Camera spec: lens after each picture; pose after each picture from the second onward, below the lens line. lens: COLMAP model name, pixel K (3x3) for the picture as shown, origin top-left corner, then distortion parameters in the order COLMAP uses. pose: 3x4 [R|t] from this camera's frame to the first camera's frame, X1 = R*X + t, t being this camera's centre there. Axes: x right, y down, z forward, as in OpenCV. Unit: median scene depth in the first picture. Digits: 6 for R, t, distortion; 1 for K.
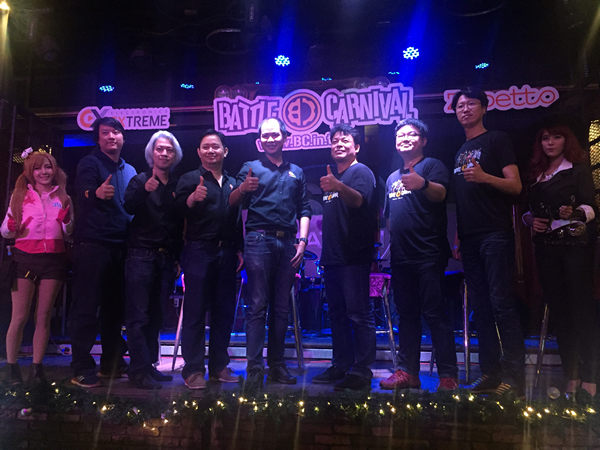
lens RADIAL K [[508.3, 0, 300.0], [0, 508.3, 225.0], [0, 0, 1]] dist [0.052139, -0.051692]
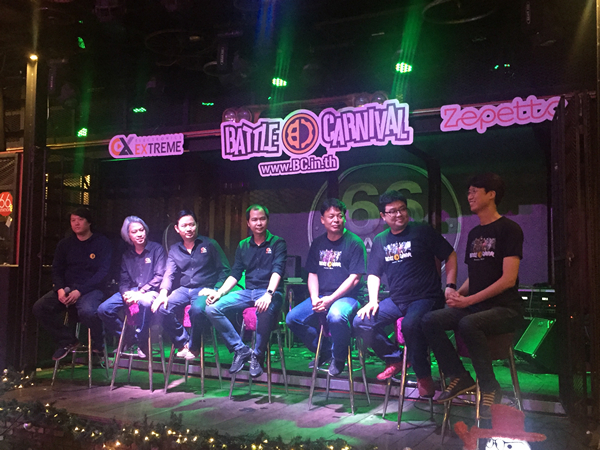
lens RADIAL K [[645.7, 0, 300.0], [0, 645.7, 225.0], [0, 0, 1]] dist [0.022579, -0.002227]
pose [[0.952245, -0.013447, -0.305037, 0.377761], [0.037227, 0.996690, 0.072278, -0.139731], [0.303056, -0.080182, 0.949594, -0.177807]]
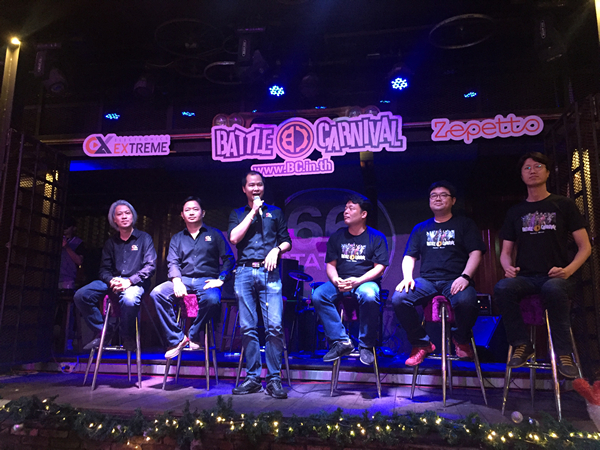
lens RADIAL K [[508.3, 0, 300.0], [0, 508.3, 225.0], [0, 0, 1]] dist [0.052139, -0.051692]
pose [[0.999460, 0.004451, -0.032560, 0.048615], [-0.005564, 0.999400, -0.034180, -0.011799], [0.032389, 0.034343, 0.998885, -0.031582]]
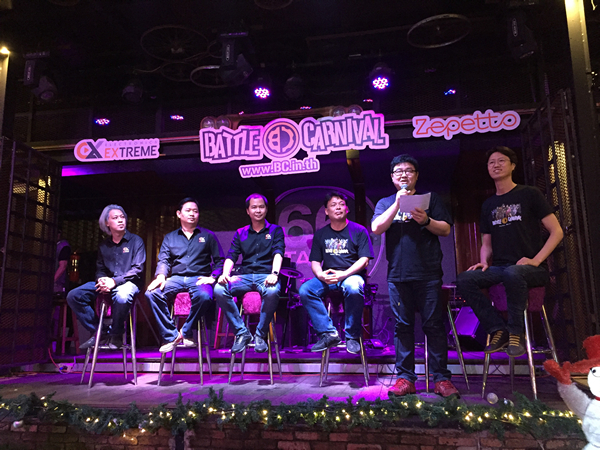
lens RADIAL K [[508.3, 0, 300.0], [0, 508.3, 225.0], [0, 0, 1]] dist [0.052139, -0.051692]
pose [[0.999433, -0.022940, -0.024627, 0.065728], [0.022142, 0.999237, -0.032179, -0.008035], [0.025346, 0.031616, 0.999179, -0.059423]]
